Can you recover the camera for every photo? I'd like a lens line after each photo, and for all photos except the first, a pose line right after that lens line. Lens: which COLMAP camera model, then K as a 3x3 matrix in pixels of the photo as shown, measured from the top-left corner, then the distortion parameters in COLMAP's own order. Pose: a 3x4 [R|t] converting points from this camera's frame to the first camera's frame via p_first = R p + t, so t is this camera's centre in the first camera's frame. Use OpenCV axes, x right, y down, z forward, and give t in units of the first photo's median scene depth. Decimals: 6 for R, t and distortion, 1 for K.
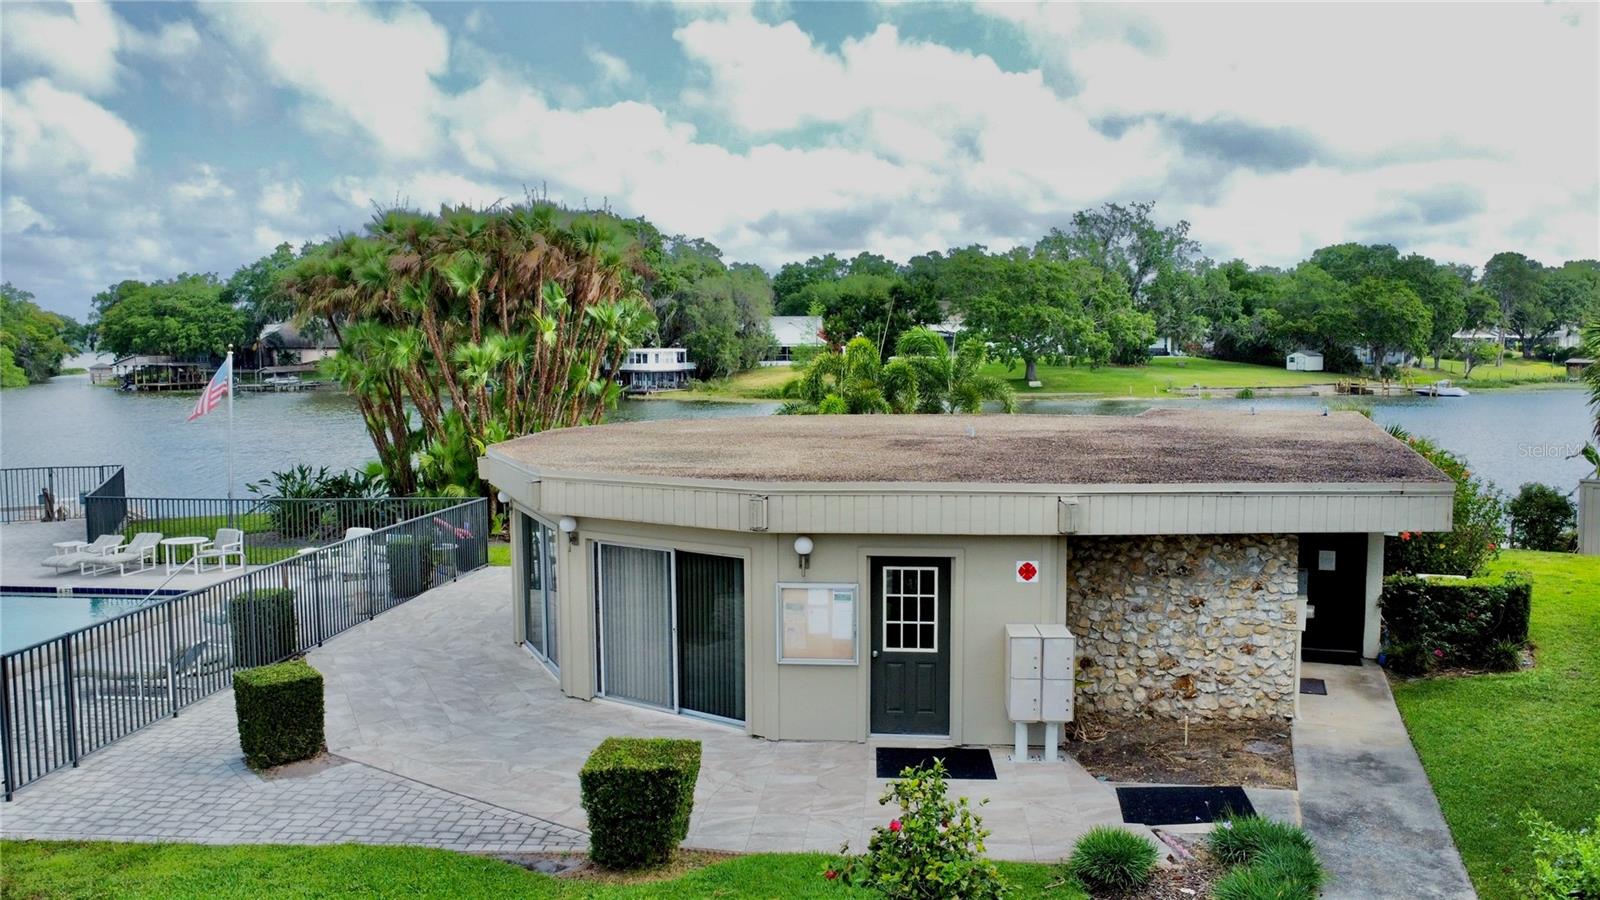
lens RADIAL K [[1197.0, 0, 800.0], [0, 1197.0, 450.0], [0, 0, 1]] dist [-0.025668, -0.007017]
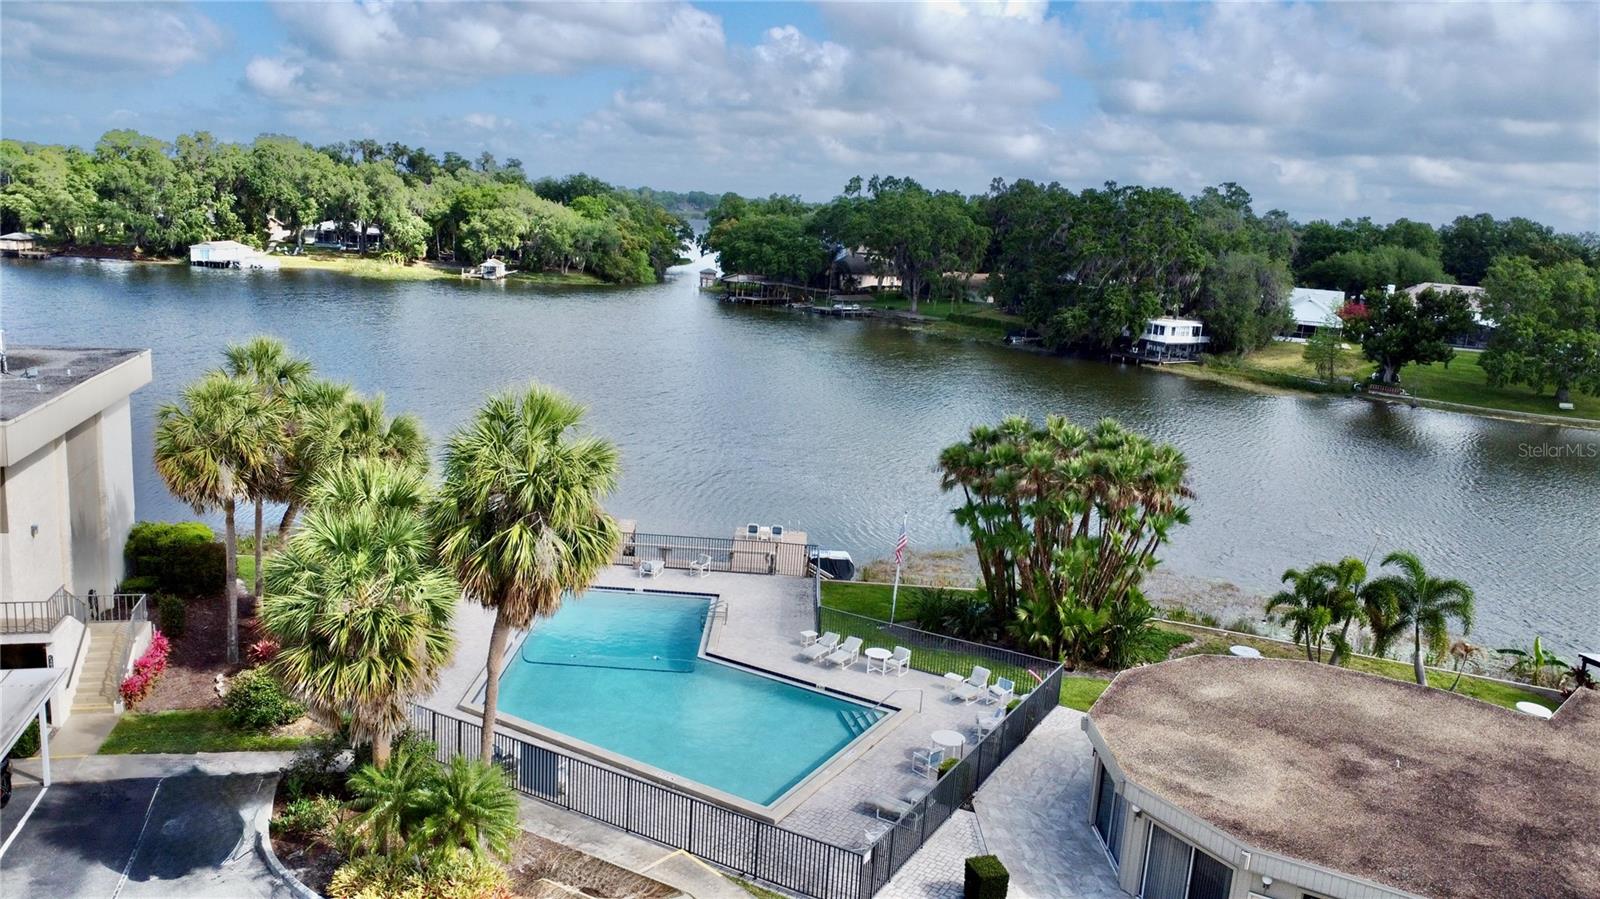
lens RADIAL K [[1150.2, 0, 800.0], [0, 1150.2, 449.5], [0, 0, 1]] dist [-0.022471, -0.007657]
pose [[0.909985, 0.147029, -0.387697, -0.007911], [-0.097101, 0.984585, 0.145479, -0.088618], [0.403110, -0.094738, 0.910234, -0.098786]]
